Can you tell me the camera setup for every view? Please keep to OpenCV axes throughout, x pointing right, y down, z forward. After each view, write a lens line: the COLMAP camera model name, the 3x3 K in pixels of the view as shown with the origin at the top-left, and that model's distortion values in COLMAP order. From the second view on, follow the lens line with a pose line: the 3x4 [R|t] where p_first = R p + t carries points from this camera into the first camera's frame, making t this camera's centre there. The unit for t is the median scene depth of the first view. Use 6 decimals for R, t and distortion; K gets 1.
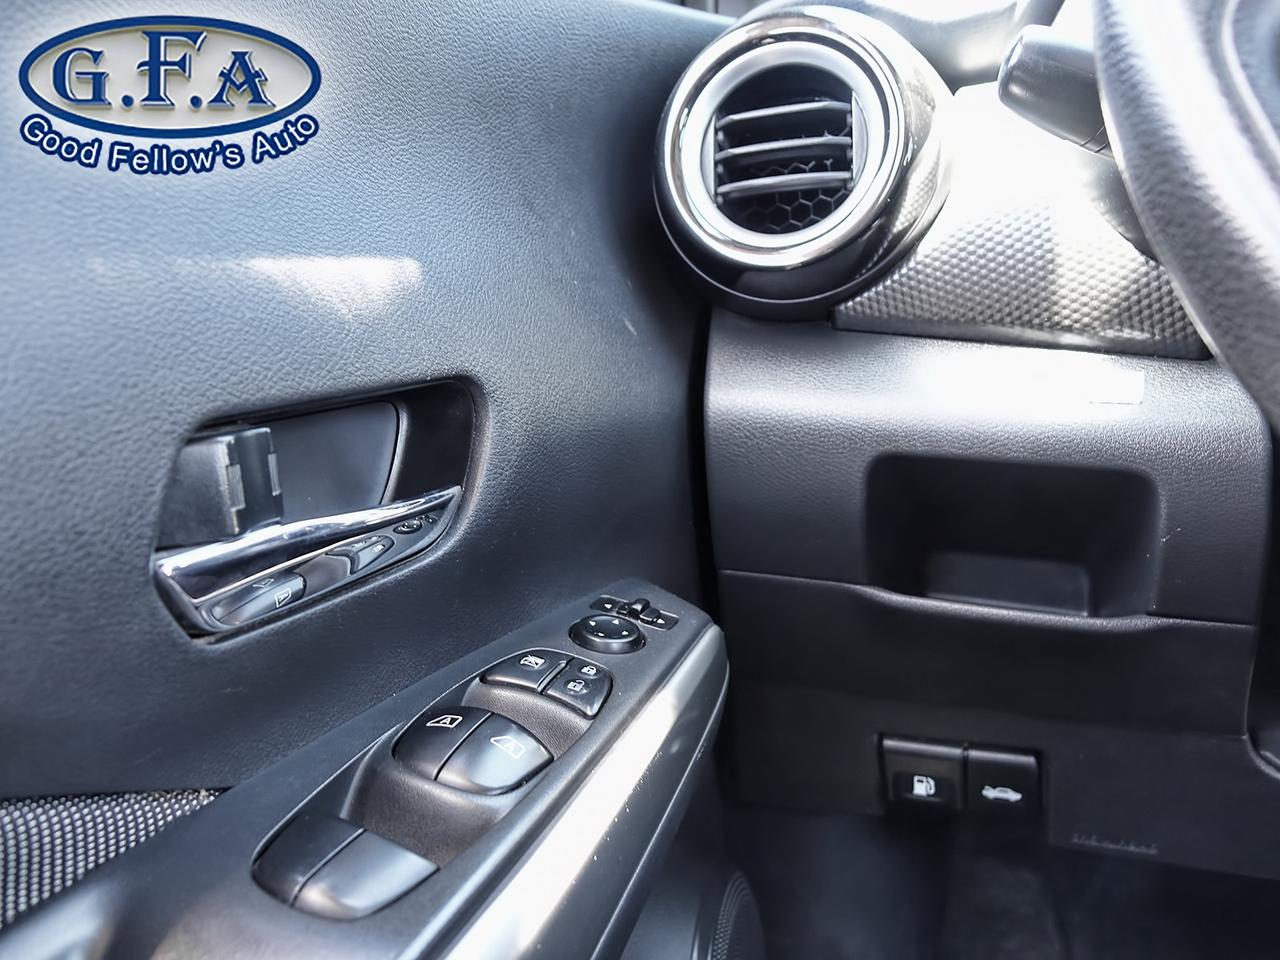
lens RADIAL K [[989.1, 0, 640.0], [0, 989.1, 480.0], [0, 0, 1]] dist [-0.007314, -0.000422]
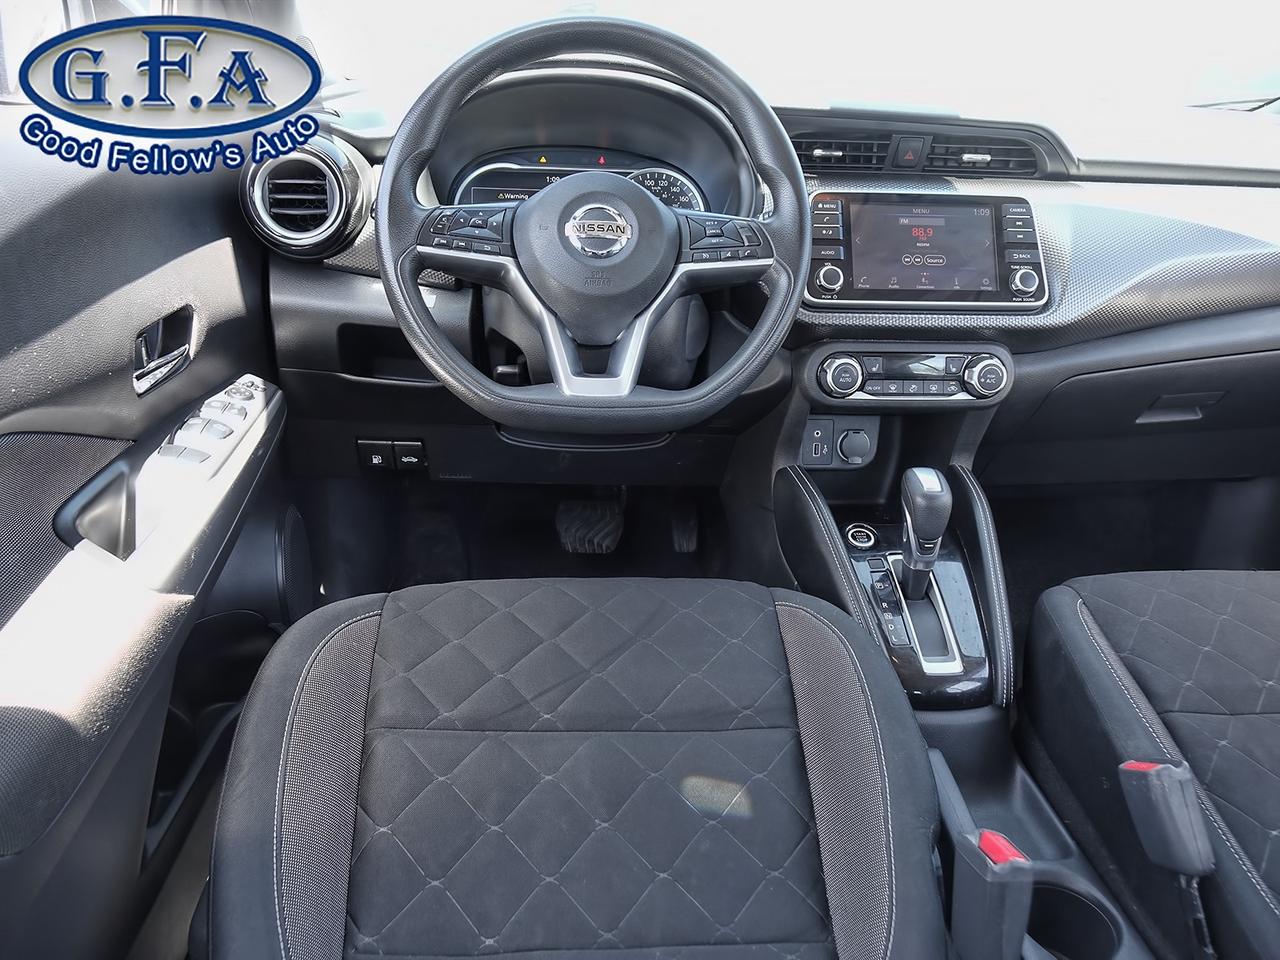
lens RADIAL K [[989.1, 0, 640.0], [0, 989.1, 480.0], [0, 0, 1]] dist [-0.007314, -0.000422]
pose [[0.897967, -0.074550, 0.433701, -0.194553], [-0.022130, 0.976649, 0.213699, -0.175987], [-0.439505, -0.201493, 0.875349, -1.541111]]
